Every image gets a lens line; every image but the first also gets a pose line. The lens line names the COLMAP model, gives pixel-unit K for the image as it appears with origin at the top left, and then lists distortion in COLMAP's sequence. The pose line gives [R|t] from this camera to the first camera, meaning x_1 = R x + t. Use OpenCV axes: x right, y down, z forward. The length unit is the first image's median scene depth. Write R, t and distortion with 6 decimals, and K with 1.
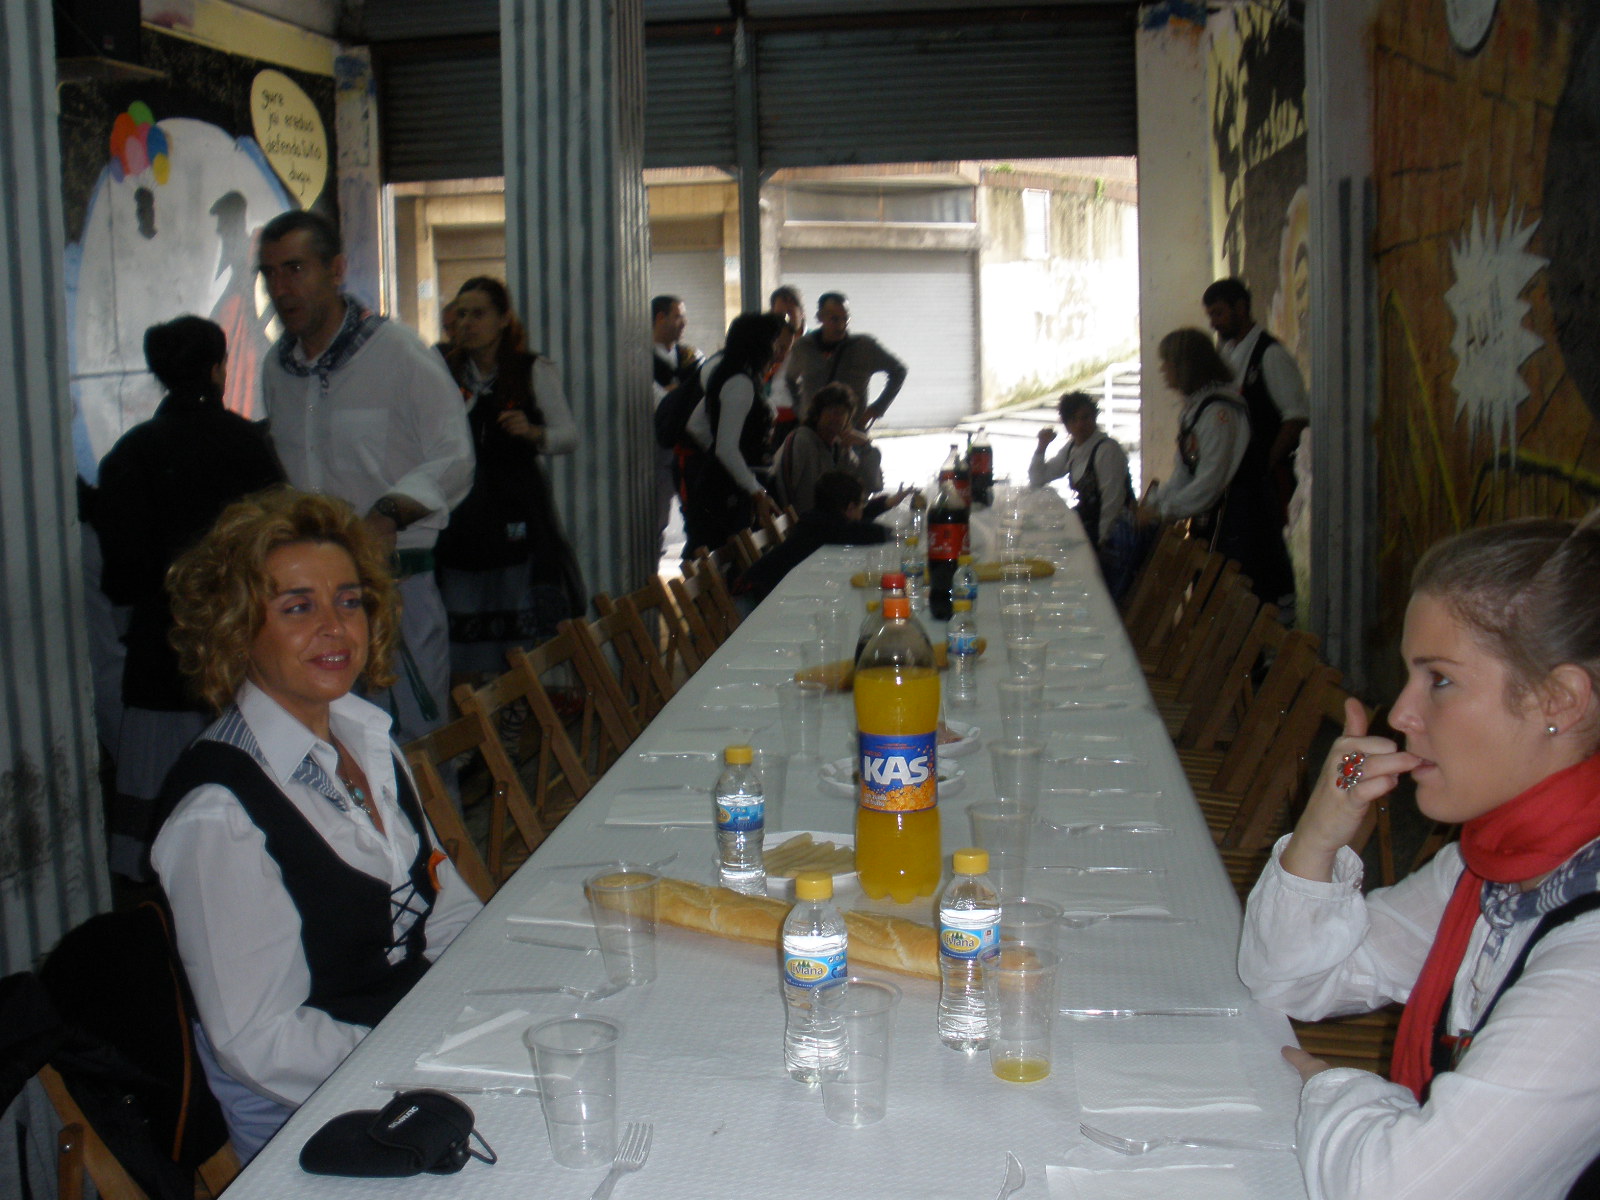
lens RADIAL K [[1746.3, 0, 743.0], [0, 1746.3, 603.9], [0, 0, 1]] dist [-0.296439, 0.369773]
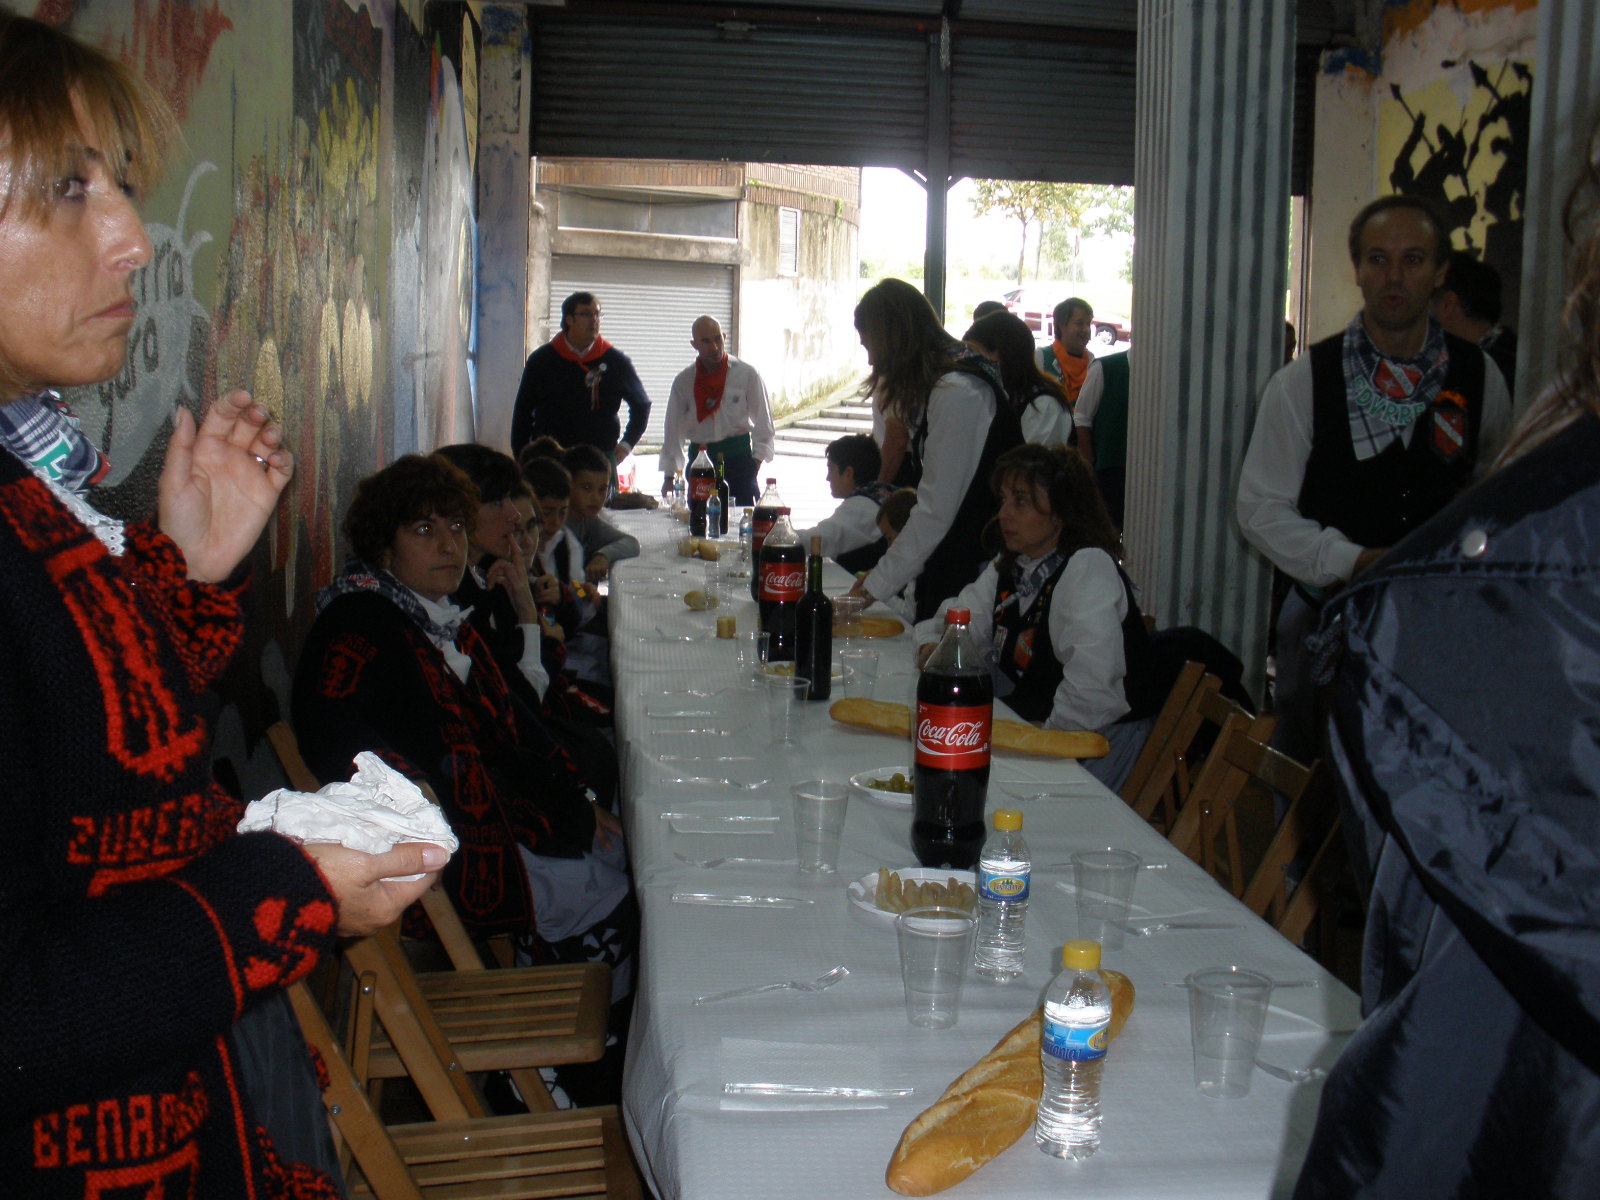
lens RADIAL K [[1746.3, 0, 743.0], [0, 1746.3, 603.9], [0, 0, 1]] dist [-0.296439, 0.369773]
pose [[0.955388, 0.005306, 0.295306, -0.156831], [-0.003051, 0.999963, -0.008097, -0.003397], [-0.295338, 0.006835, 0.955368, 0.052961]]
